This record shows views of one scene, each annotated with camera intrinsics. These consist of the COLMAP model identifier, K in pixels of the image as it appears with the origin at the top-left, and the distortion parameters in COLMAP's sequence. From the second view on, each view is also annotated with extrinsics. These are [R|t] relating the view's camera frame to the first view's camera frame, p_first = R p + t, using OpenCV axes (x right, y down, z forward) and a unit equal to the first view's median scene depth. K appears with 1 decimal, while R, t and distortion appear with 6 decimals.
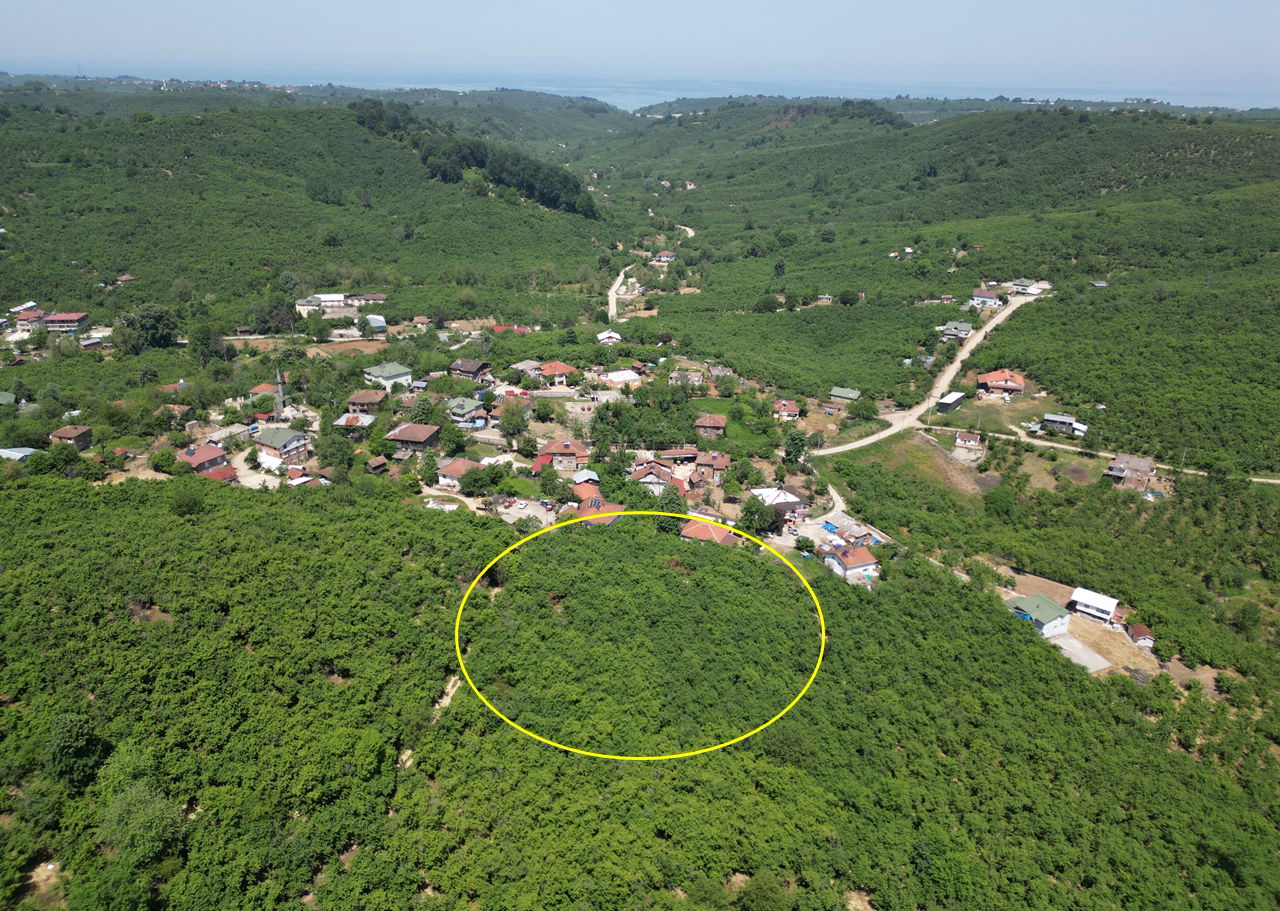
lens RADIAL K [[891.4, 0, 636.2], [0, 891.4, 433.5], [0, 0, 1]] dist [0.078501, -0.078700]
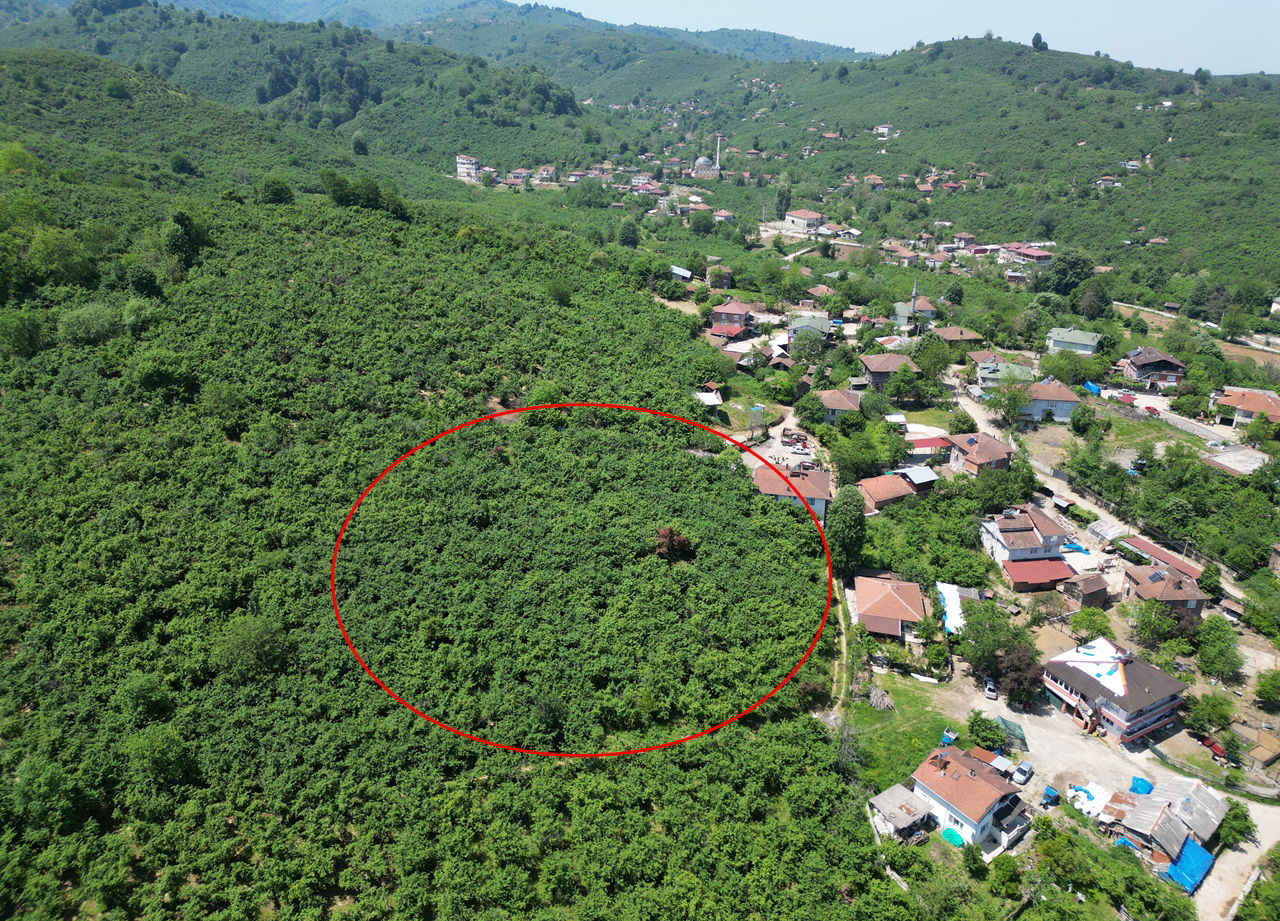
lens RADIAL K [[891.0, 0, 636.5], [0, 891.0, 445.7], [0, 0, 1]] dist [0.069547, -0.064315]
pose [[0.235068, 0.371263, -0.898280, 0.362617], [-0.377271, 0.886569, 0.267696, -0.052950], [0.895773, 0.275969, 0.348471, 0.411235]]
